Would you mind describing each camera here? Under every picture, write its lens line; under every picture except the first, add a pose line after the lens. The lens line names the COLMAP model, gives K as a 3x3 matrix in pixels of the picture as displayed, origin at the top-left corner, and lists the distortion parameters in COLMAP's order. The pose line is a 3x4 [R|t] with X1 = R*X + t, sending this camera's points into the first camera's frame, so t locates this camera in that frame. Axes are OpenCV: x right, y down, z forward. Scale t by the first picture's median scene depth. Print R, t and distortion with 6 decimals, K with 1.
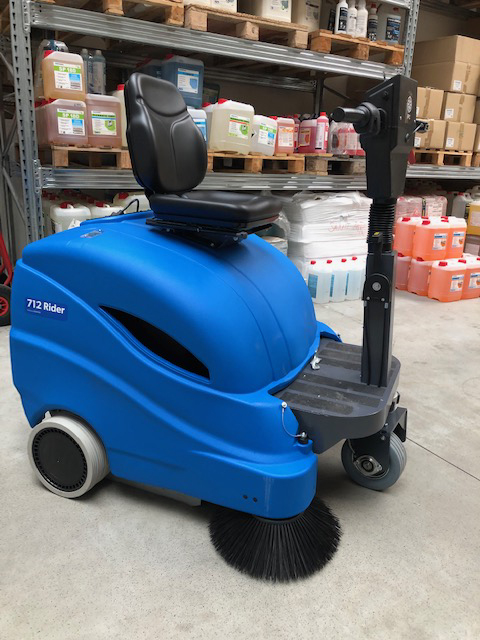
lens RADIAL K [[514.0, 0, 240.0], [0, 514.0, 320.0], [0, 0, 1]] dist [0.002733, -0.000194]
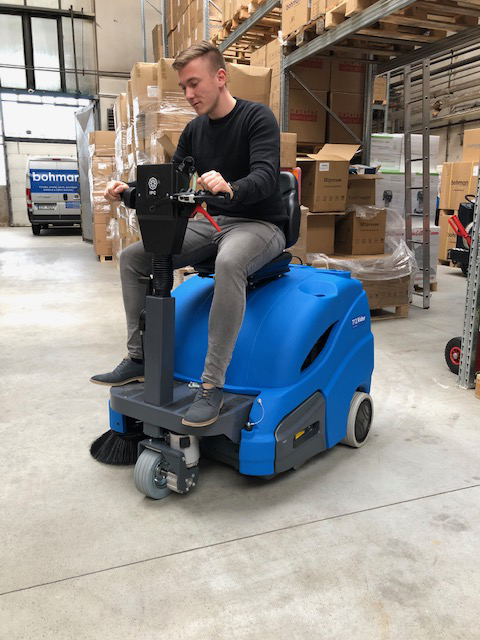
lens RADIAL K [[513.8, 0, 240.0], [0, 513.8, 320.0], [0, 0, 1]] dist [-0.000028, 0.001396]
pose [[-0.189367, 0.176701, -0.965876, 0.630201], [-0.307854, 0.923393, 0.229286, -0.190093], [0.932398, 0.340768, -0.120462, 0.603609]]
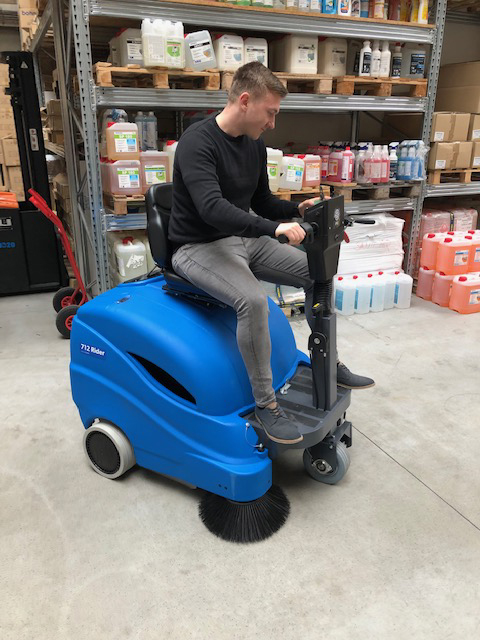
lens RADIAL K [[513.8, 0, 240.0], [0, 513.8, 320.0], [0, 0, 1]] dist [-0.000028, 0.001396]
pose [[0.990476, 0.011153, -0.137230, 0.091658], [-0.004622, 0.998845, 0.047817, -0.084498], [0.137605, -0.046727, 0.989384, -0.168295]]
